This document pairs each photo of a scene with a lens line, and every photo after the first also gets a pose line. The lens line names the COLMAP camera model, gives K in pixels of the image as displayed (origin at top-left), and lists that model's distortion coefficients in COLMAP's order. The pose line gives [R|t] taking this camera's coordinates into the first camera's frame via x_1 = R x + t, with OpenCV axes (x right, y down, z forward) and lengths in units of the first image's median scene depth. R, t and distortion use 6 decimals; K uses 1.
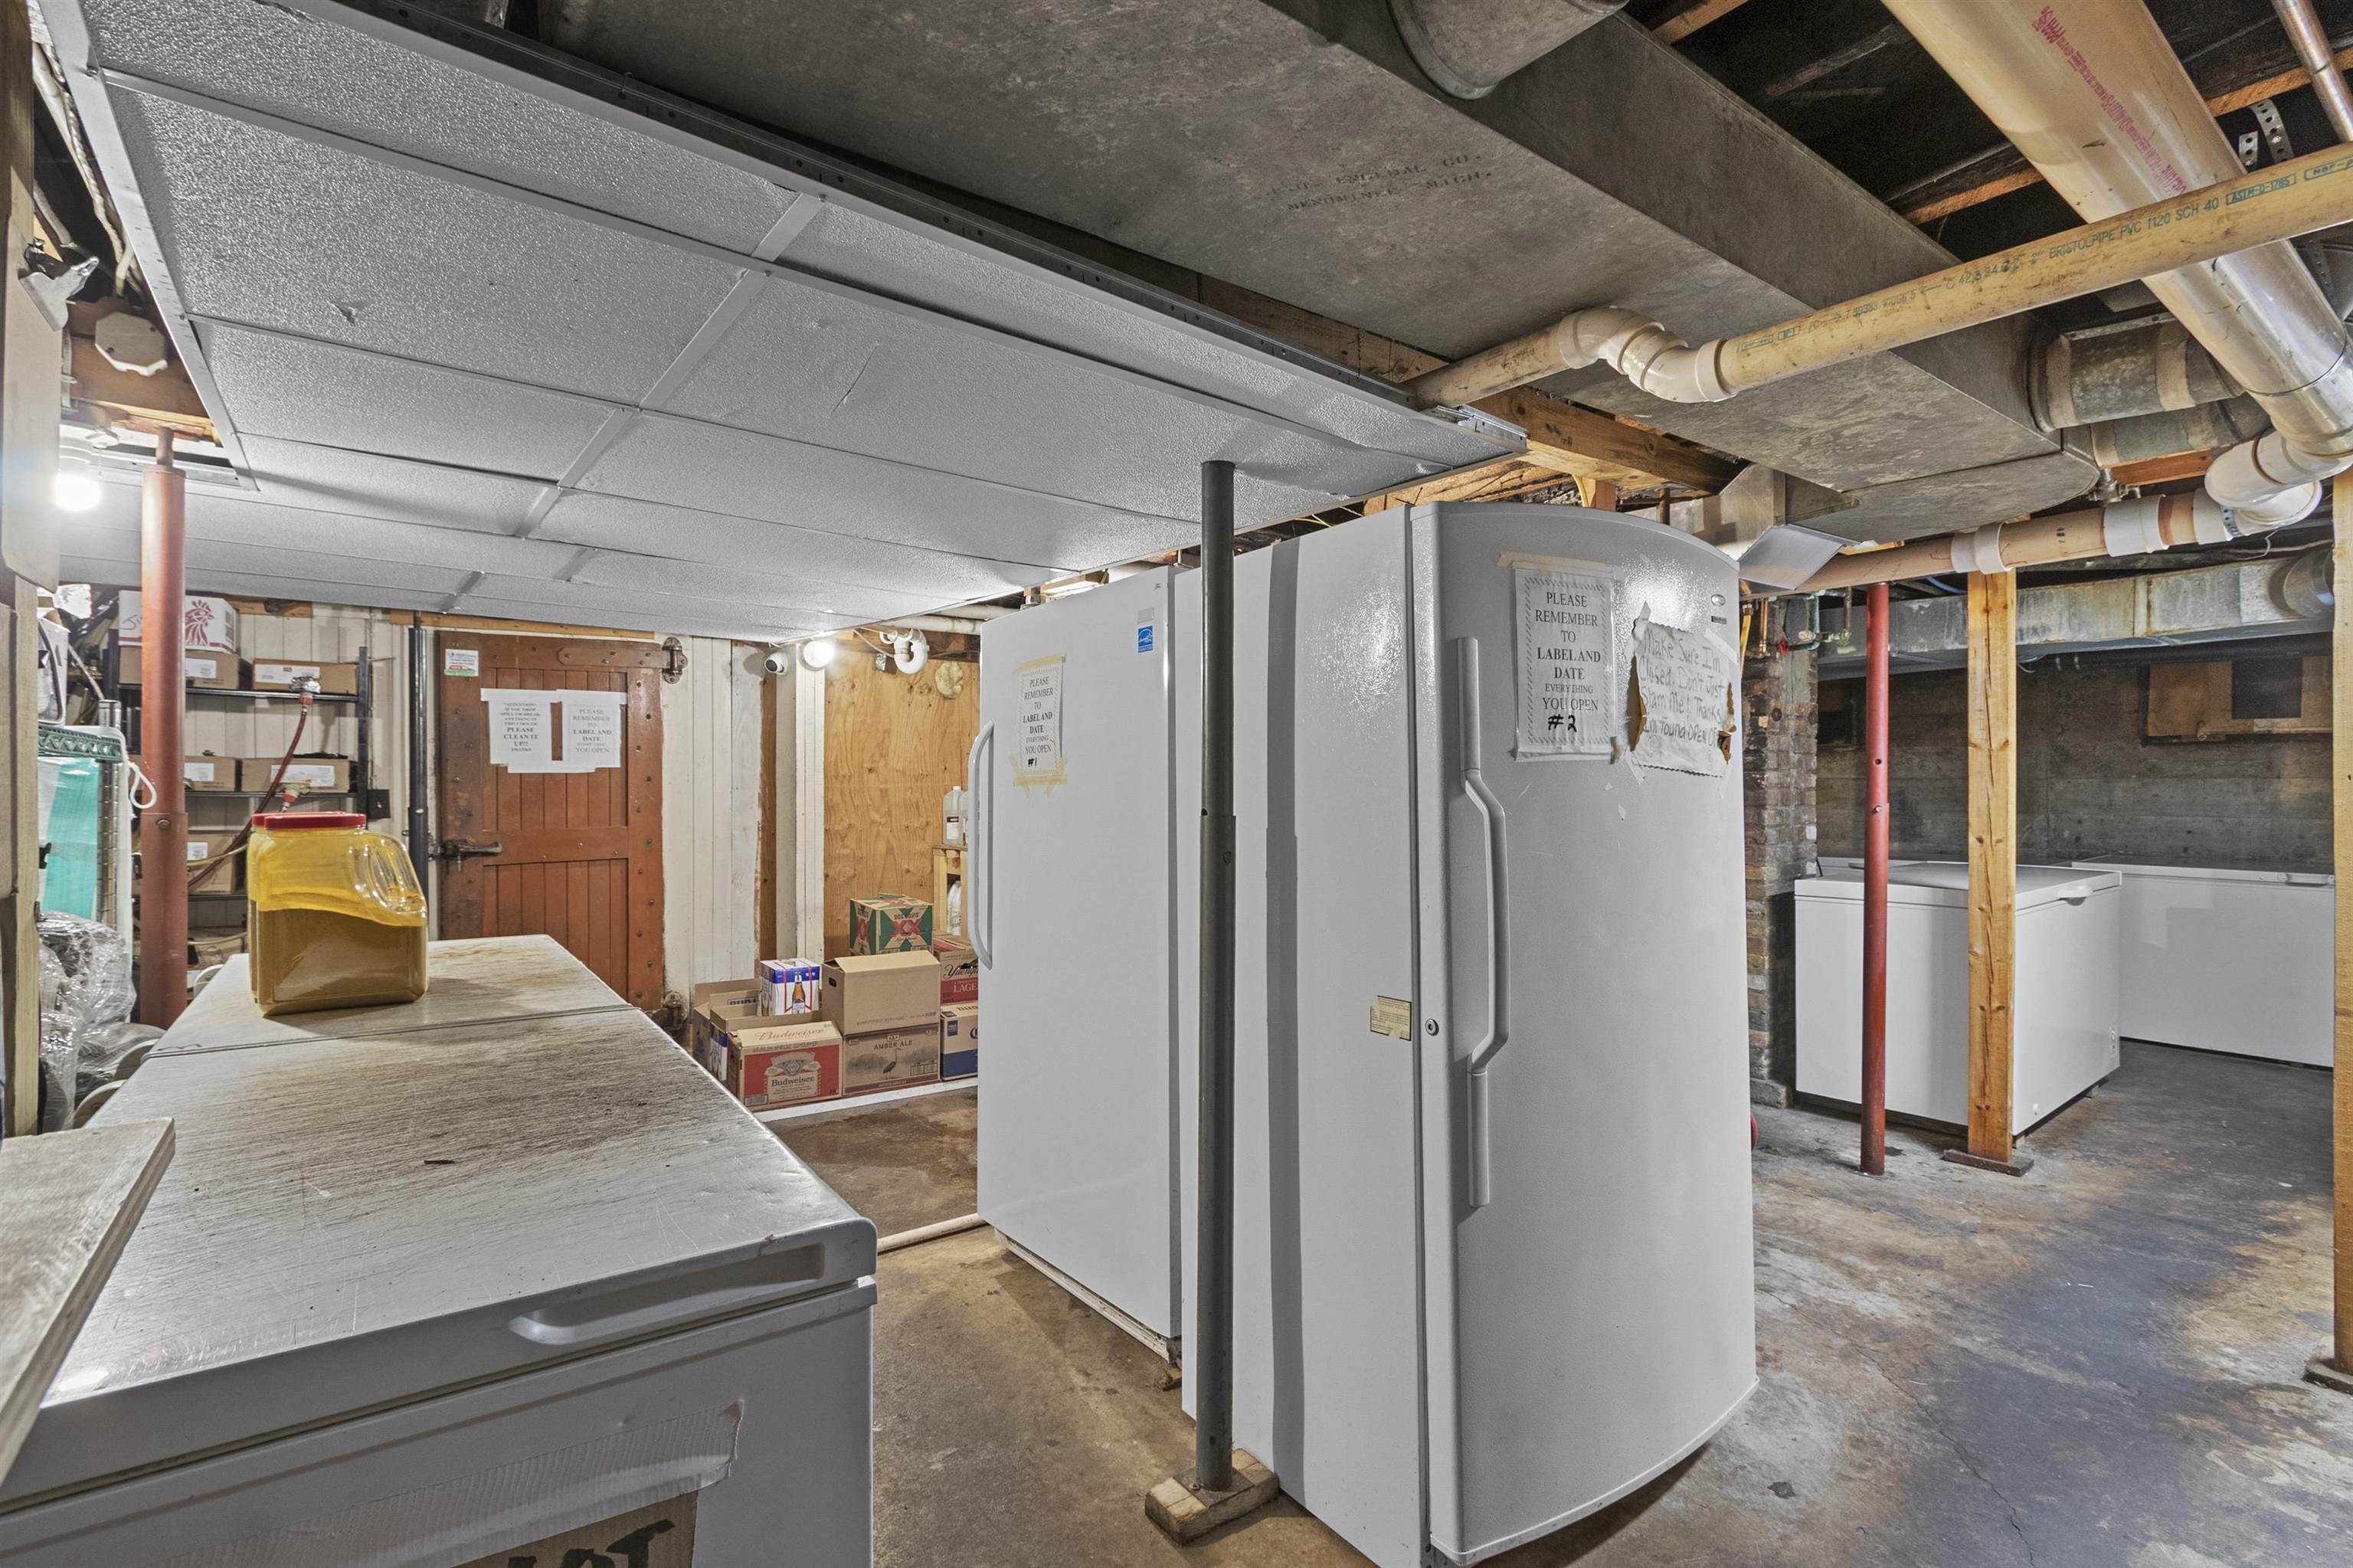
lens RADIAL K [[1081.1, 0, 1159.7], [0, 1081.1, 783.9], [0, 0, 1]] dist [0.000643, -0.001985]
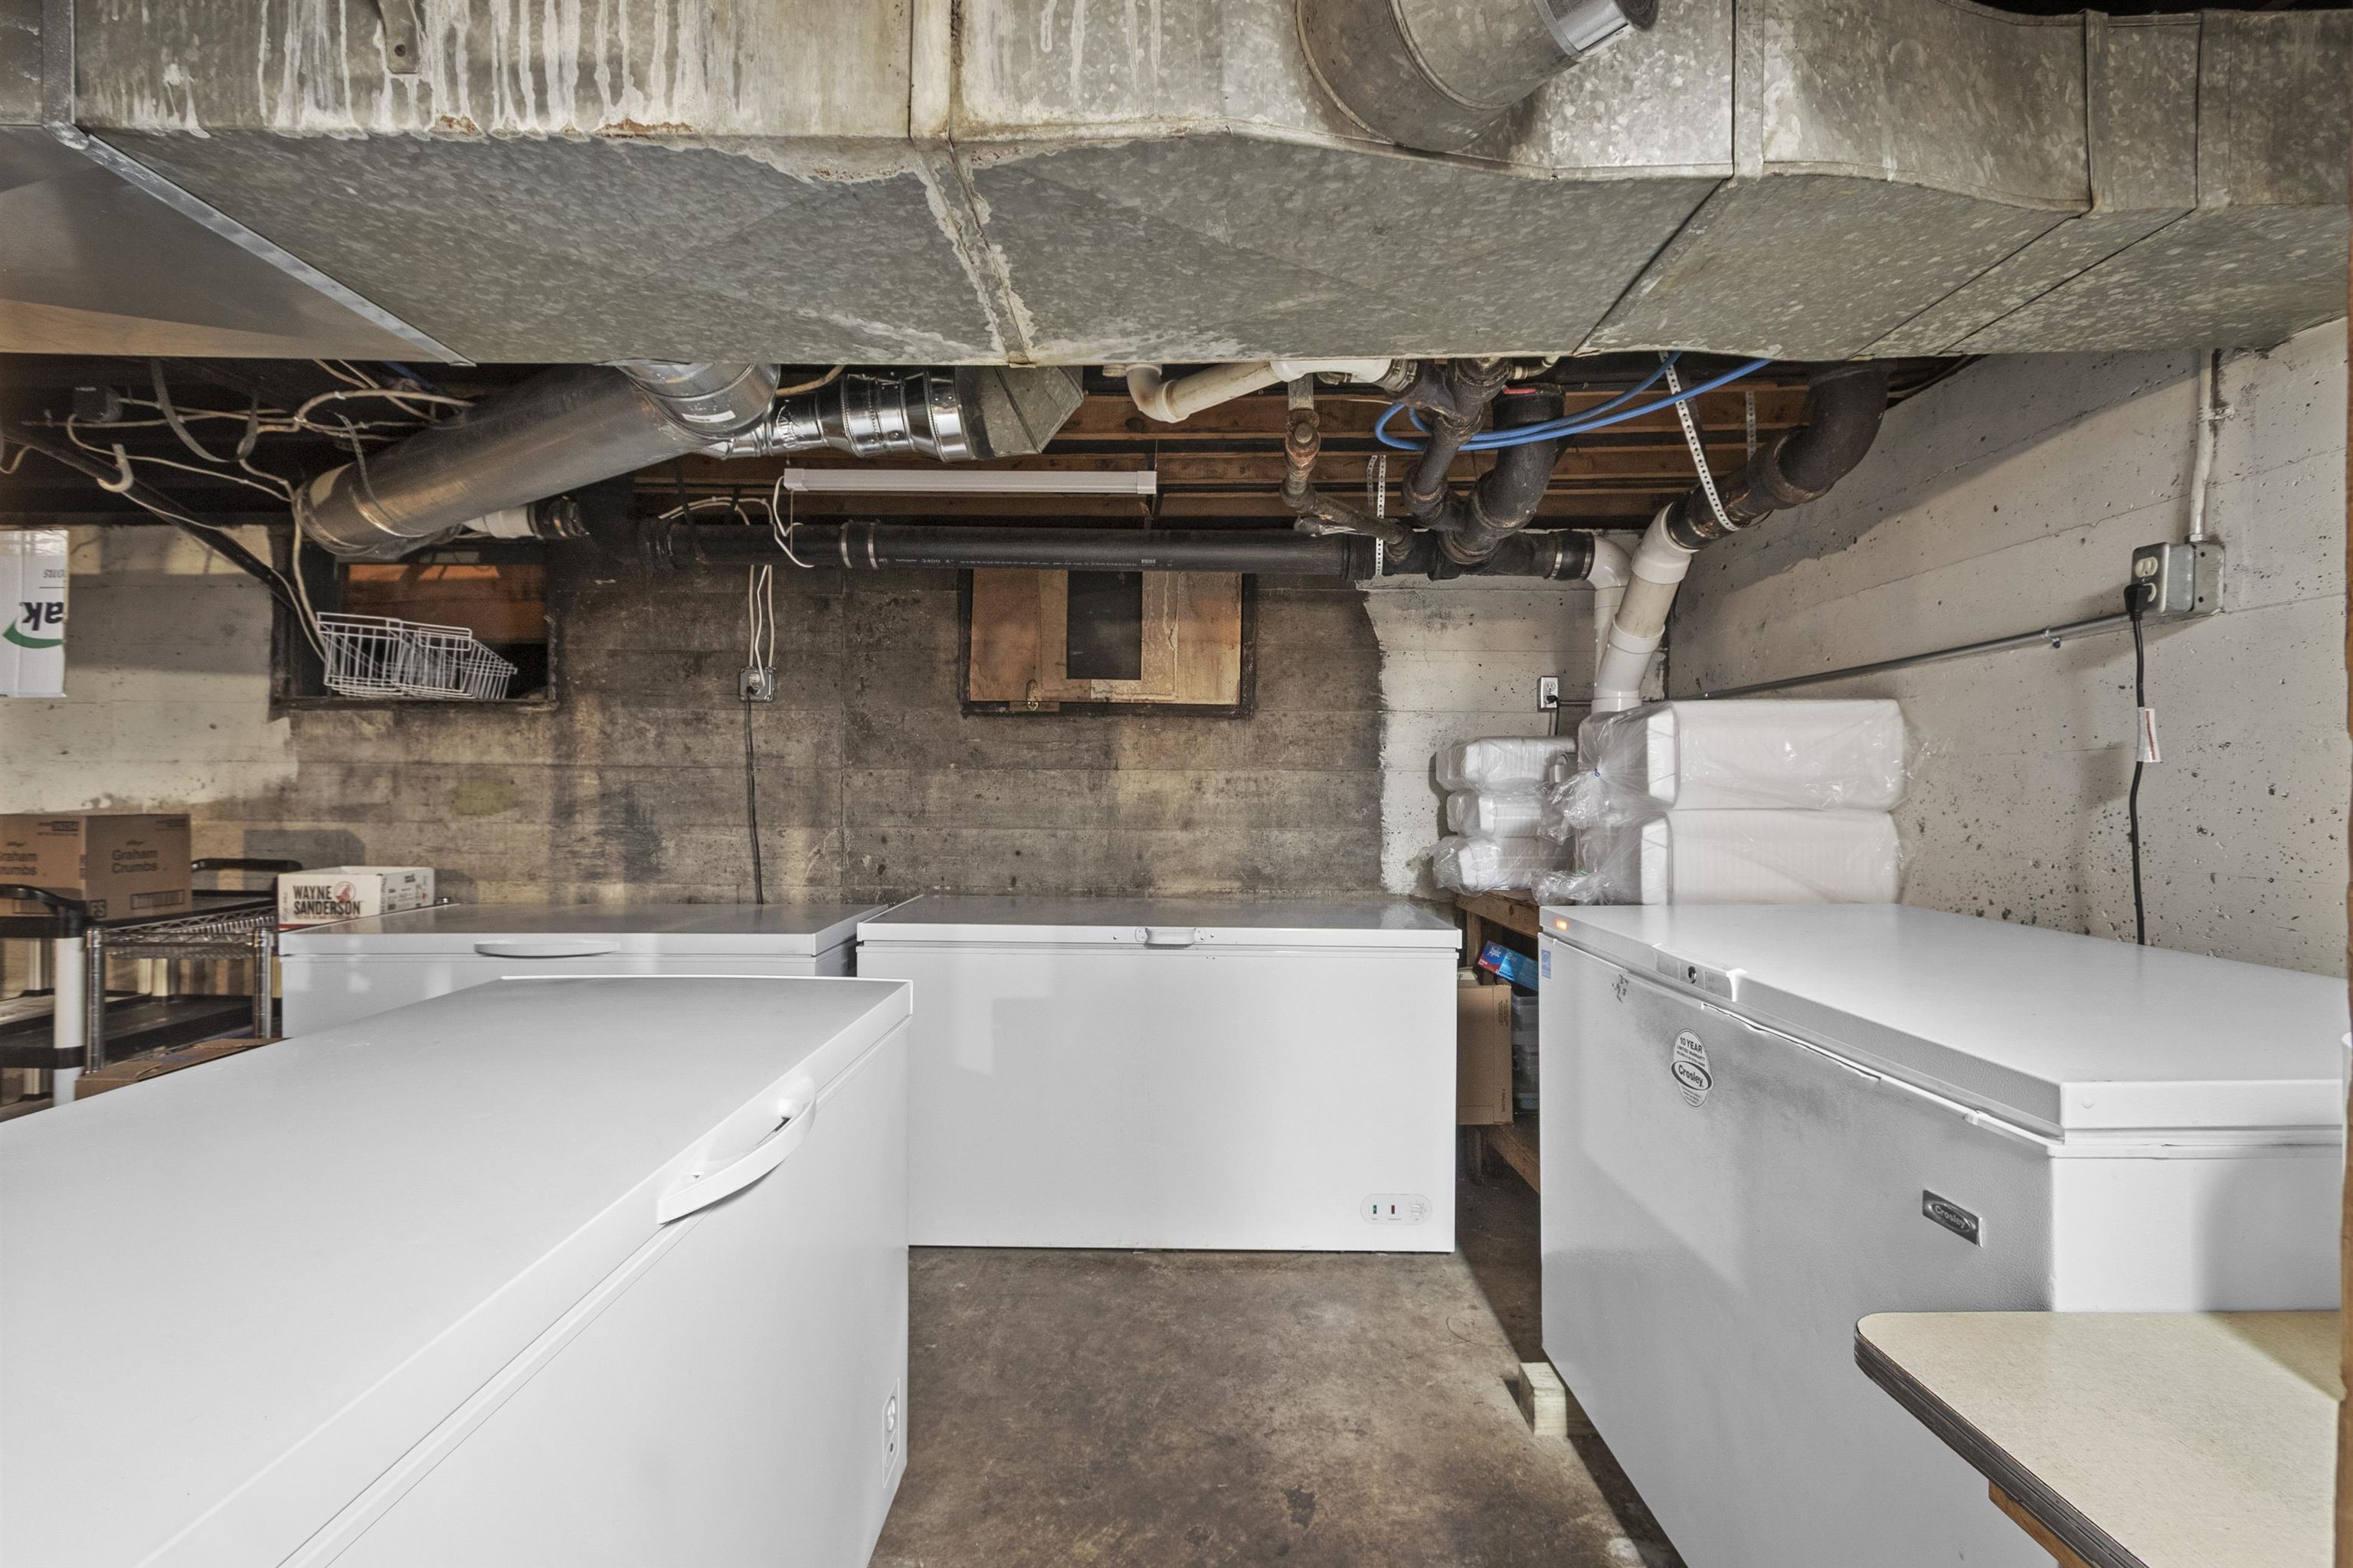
lens RADIAL K [[1081.1, 0, 1171.0], [0, 1081.1, 787.5], [0, 0, 1]] dist [0.000643, -0.001985]
pose [[0.606302, 0.005186, 0.795217, 0.502757], [-0.004837, 0.999984, -0.002833, 0.007212], [-0.795220, -0.002129, 0.606318, 0.543776]]
